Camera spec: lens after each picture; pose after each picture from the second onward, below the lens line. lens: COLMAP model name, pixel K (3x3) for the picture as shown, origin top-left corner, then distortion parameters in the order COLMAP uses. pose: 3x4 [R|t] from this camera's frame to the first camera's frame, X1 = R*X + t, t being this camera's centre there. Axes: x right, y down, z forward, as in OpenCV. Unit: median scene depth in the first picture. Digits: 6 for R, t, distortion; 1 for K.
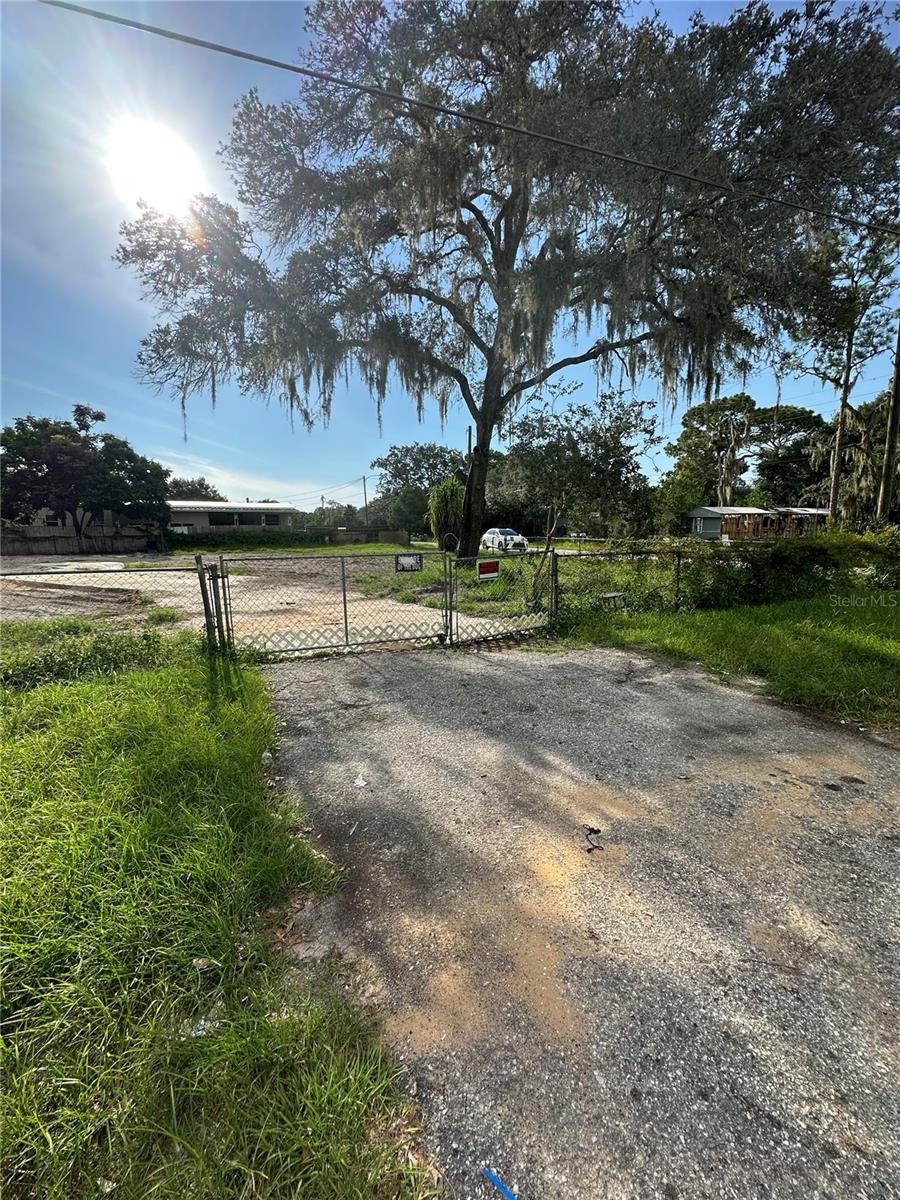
lens RADIAL K [[479.2, 0, 446.4], [0, 479.2, 604.5], [0, 0, 1]] dist [0.000455, 0.000037]
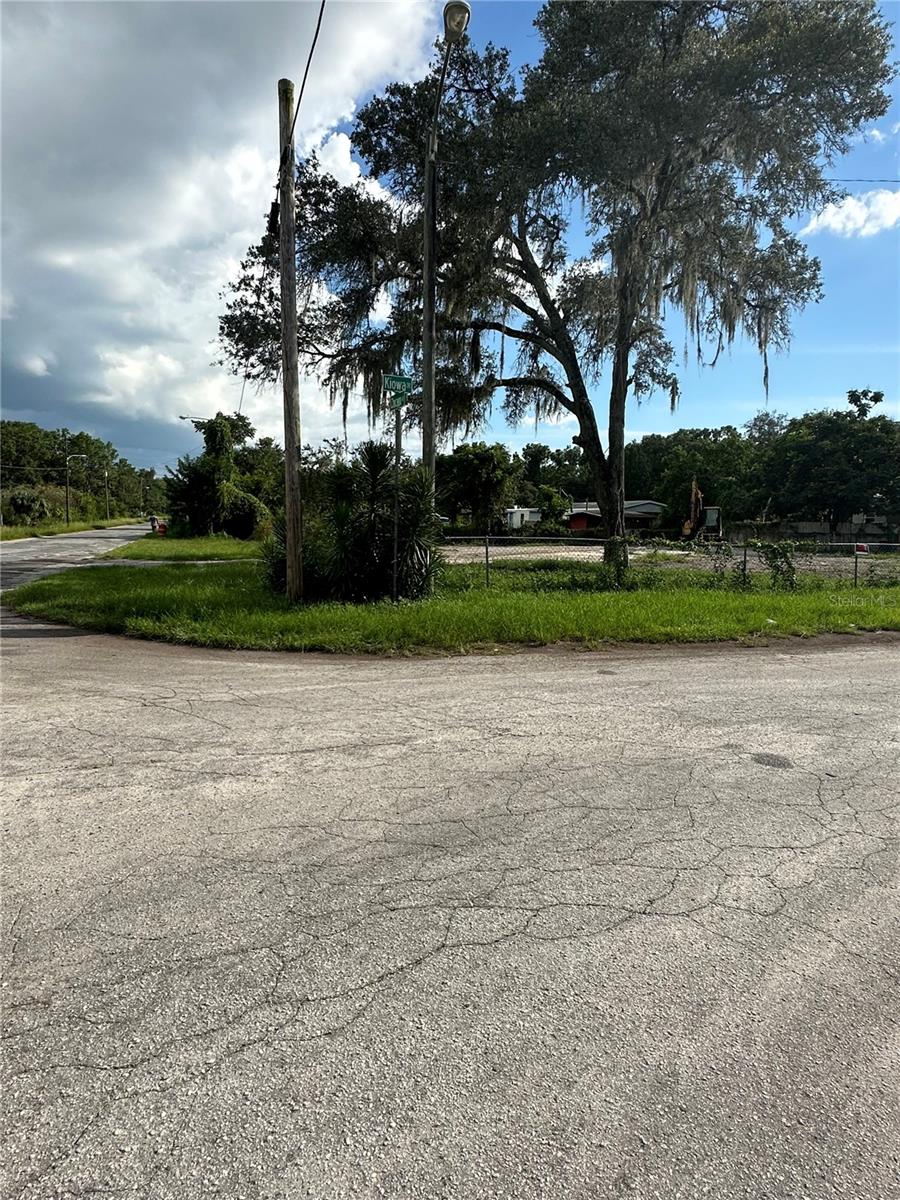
lens RADIAL K [[728.4, 0, 443.7], [0, 728.4, 605.3], [0, 0, 1]] dist [0.005232, -0.001351]
pose [[-0.106141, 0.117348, -0.987402, 0.694119], [-0.170952, 0.976073, 0.134378, -0.066154], [0.979546, 0.183062, -0.083540, 0.403452]]
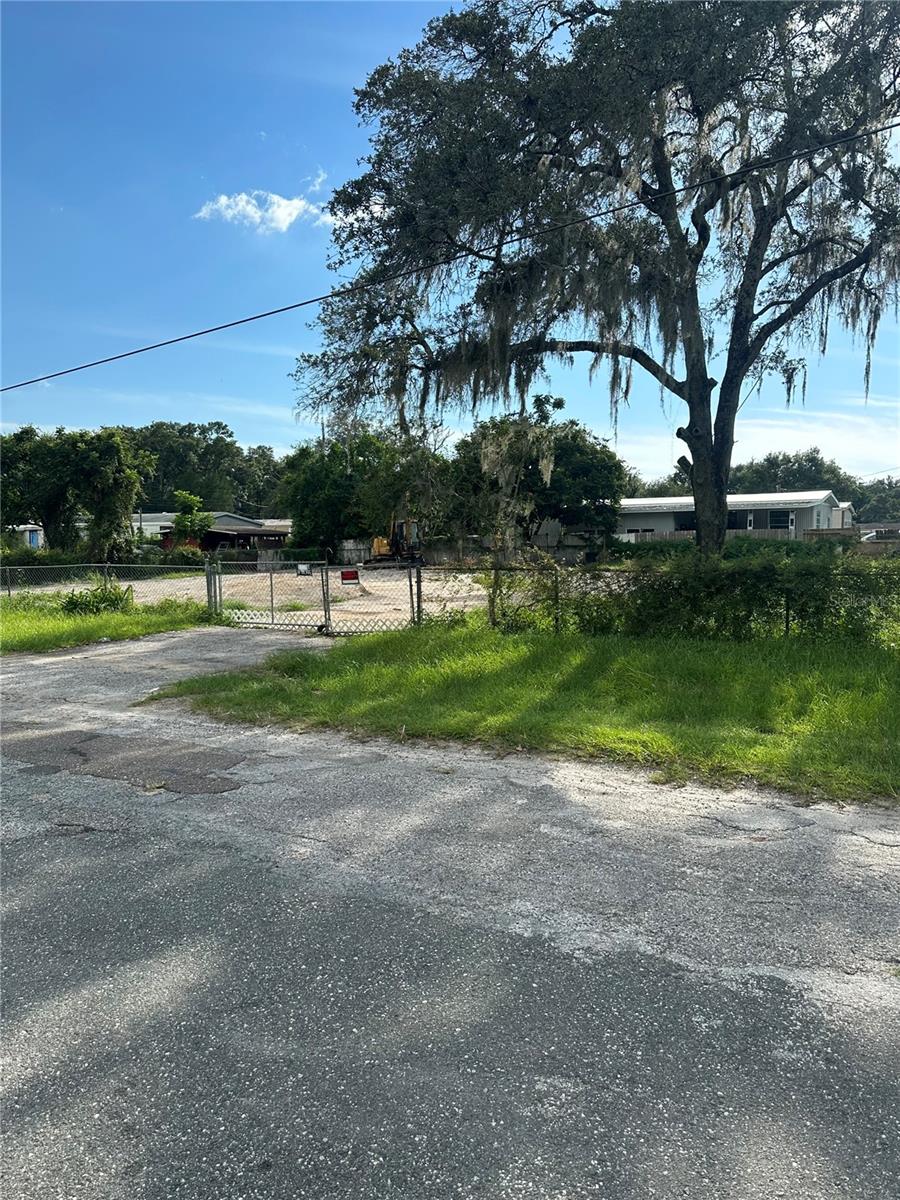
lens RADIAL K [[890.4, 0, 446.2], [0, 890.4, 615.4], [0, 0, 1]] dist [0.051612, -0.063644]
pose [[0.576393, 0.068464, -0.814300, 0.444687], [-0.119451, 0.992840, -0.001077, -0.000363], [0.808395, 0.097890, 0.580444, -0.024456]]
